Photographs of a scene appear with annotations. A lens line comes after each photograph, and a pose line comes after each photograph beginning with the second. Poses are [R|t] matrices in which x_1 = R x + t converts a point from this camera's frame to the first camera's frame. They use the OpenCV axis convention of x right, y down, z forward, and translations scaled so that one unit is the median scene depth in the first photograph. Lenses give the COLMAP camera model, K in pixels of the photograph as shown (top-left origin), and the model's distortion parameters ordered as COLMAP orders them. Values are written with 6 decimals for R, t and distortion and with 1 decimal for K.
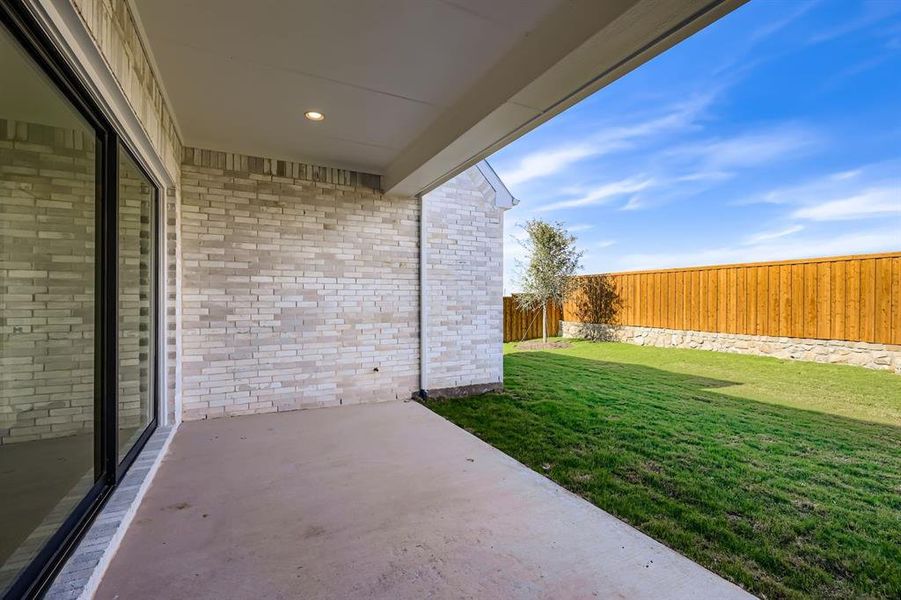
lens RADIAL K [[413.2, 0, 463.9], [0, 413.2, 297.2], [0, 0, 1]] dist [-0.001482, -0.000108]
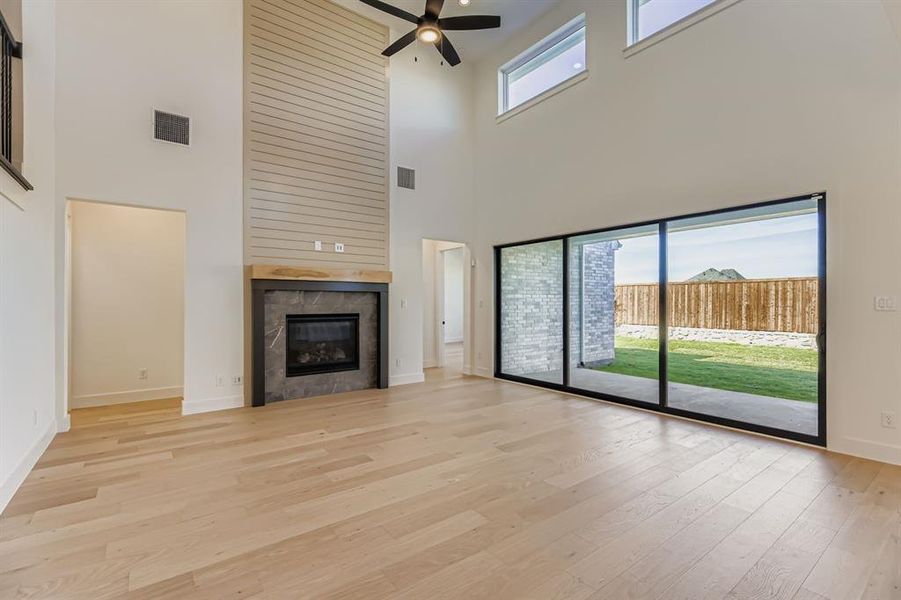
lens RADIAL K [[409.1, 0, 455.0], [0, 409.1, 302.9], [0, 0, 1]] dist [-0.000197, -0.000119]
pose [[0.987805, 0.000224, 0.155694, -0.806837], [-0.001699, 0.999955, 0.009340, -0.024276], [-0.155685, -0.009491, 0.987761, -0.498093]]
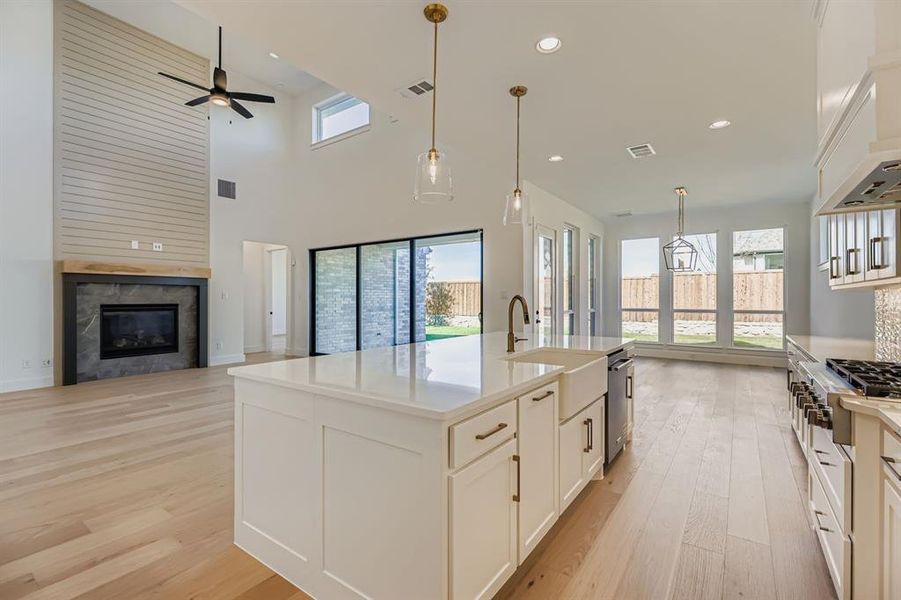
lens RADIAL K [[403.2, 0, 455.1], [0, 403.2, 299.0], [0, 0, 1]] dist [0.001346, 0.000387]
pose [[0.895517, 0.000619, 0.445026, -0.684858], [-0.004884, 0.999952, 0.008437, -0.015990], [-0.445000, -0.009729, 0.895478, -0.861535]]
